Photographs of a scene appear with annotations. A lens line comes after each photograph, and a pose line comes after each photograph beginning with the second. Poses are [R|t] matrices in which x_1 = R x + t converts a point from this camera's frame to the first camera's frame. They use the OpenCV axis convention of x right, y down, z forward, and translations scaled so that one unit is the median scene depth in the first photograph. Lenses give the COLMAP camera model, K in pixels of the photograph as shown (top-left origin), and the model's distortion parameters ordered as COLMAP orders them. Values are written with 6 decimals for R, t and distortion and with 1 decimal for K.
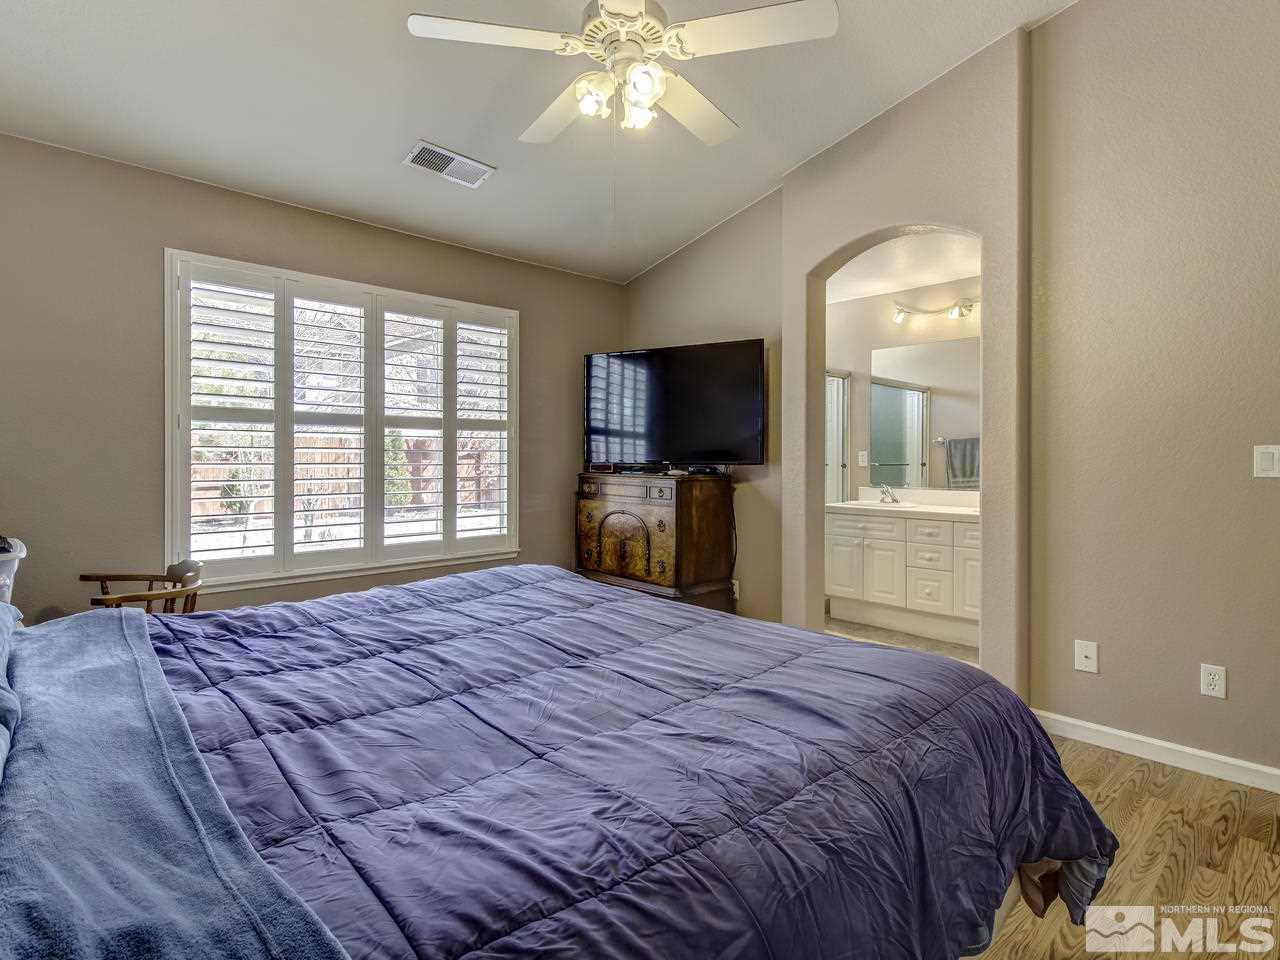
lens RADIAL K [[664.2, 0, 644.5], [0, 664.2, 472.3], [0, 0, 1]] dist [0.058262, 0.000565]
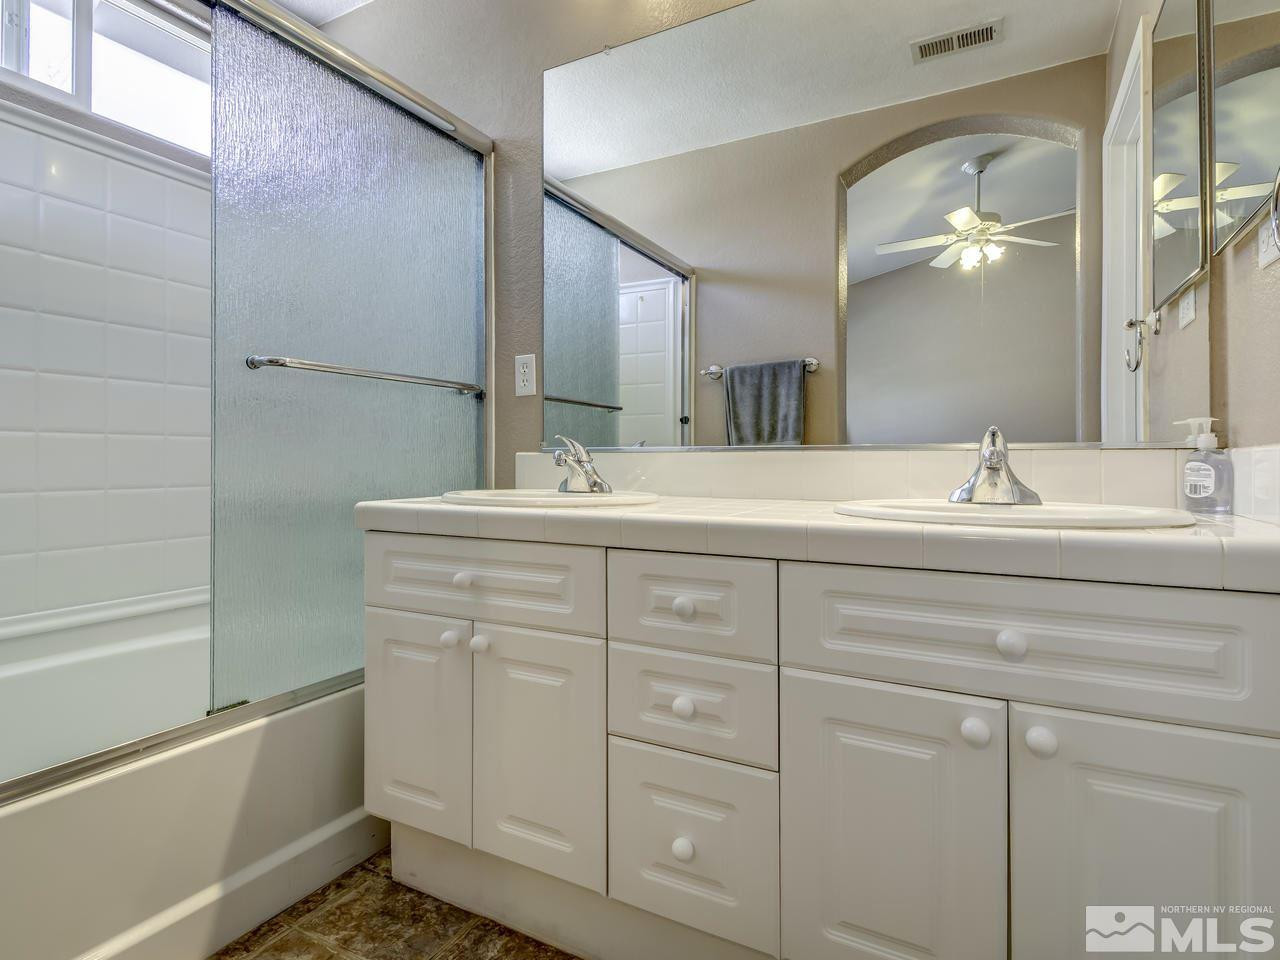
lens RADIAL K [[664.2, 0, 637.2], [0, 664.2, 472.4], [0, 0, 1]] dist [0.058262, 0.000565]
pose [[0.952821, -0.006402, 0.303465, 0.289966], [0.006774, 0.999977, -0.000174, 0.035332], [-0.303457, 0.002222, 0.952842, 0.674027]]
